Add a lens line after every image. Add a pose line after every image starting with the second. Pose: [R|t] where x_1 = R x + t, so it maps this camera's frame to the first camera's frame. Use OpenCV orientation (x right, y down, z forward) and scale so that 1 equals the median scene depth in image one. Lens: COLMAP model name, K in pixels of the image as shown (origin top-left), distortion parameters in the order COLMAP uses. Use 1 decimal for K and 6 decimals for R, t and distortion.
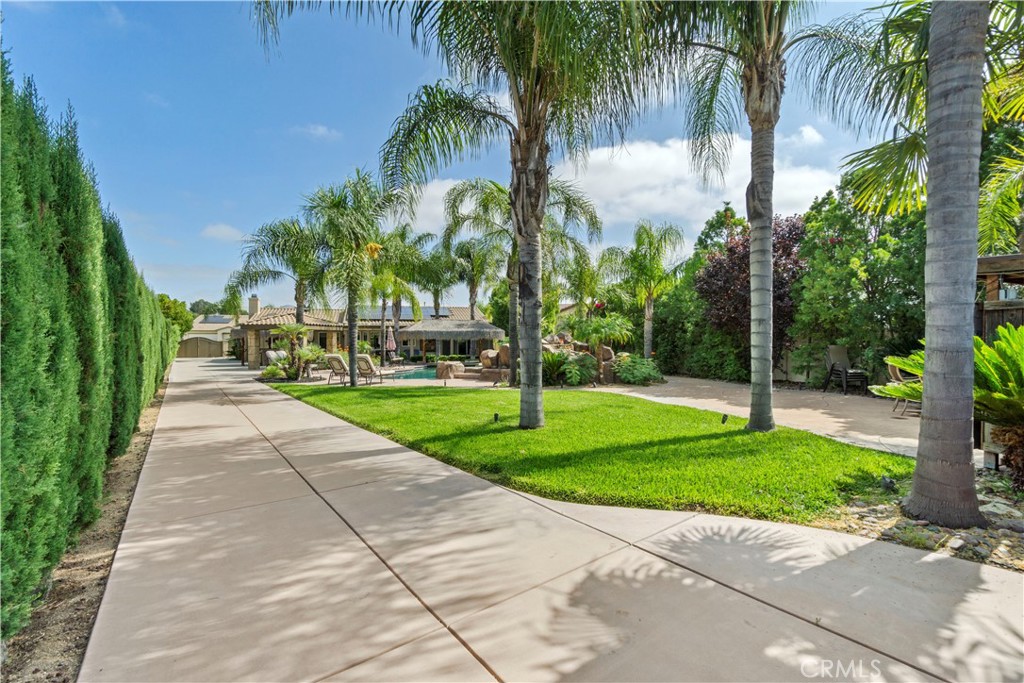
lens RADIAL K [[451.7, 0, 511.9], [0, 451.7, 340.0], [0, 0, 1]] dist [0.004460, 0.000199]
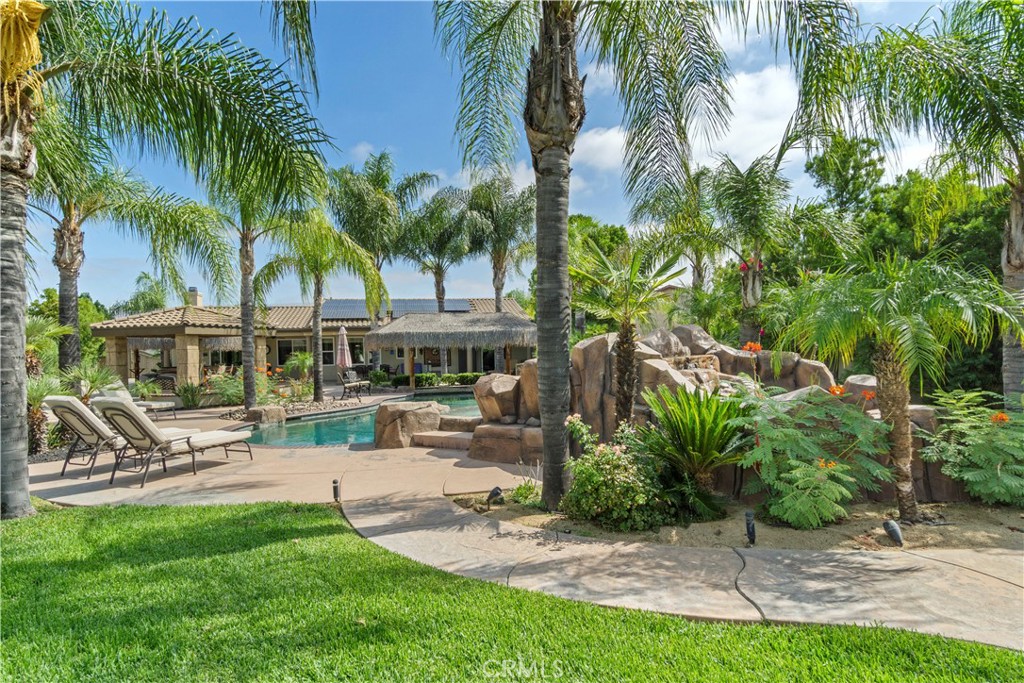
lens RADIAL K [[516.9, 0, 513.0], [0, 516.9, 340.4], [0, 0, 1]] dist [0.004938, 0.000385]
pose [[0.994190, -0.019917, -0.105782, 0.007226], [0.018964, 0.999770, -0.010008, -0.001285], [0.105957, 0.007943, 0.994339, 0.355878]]
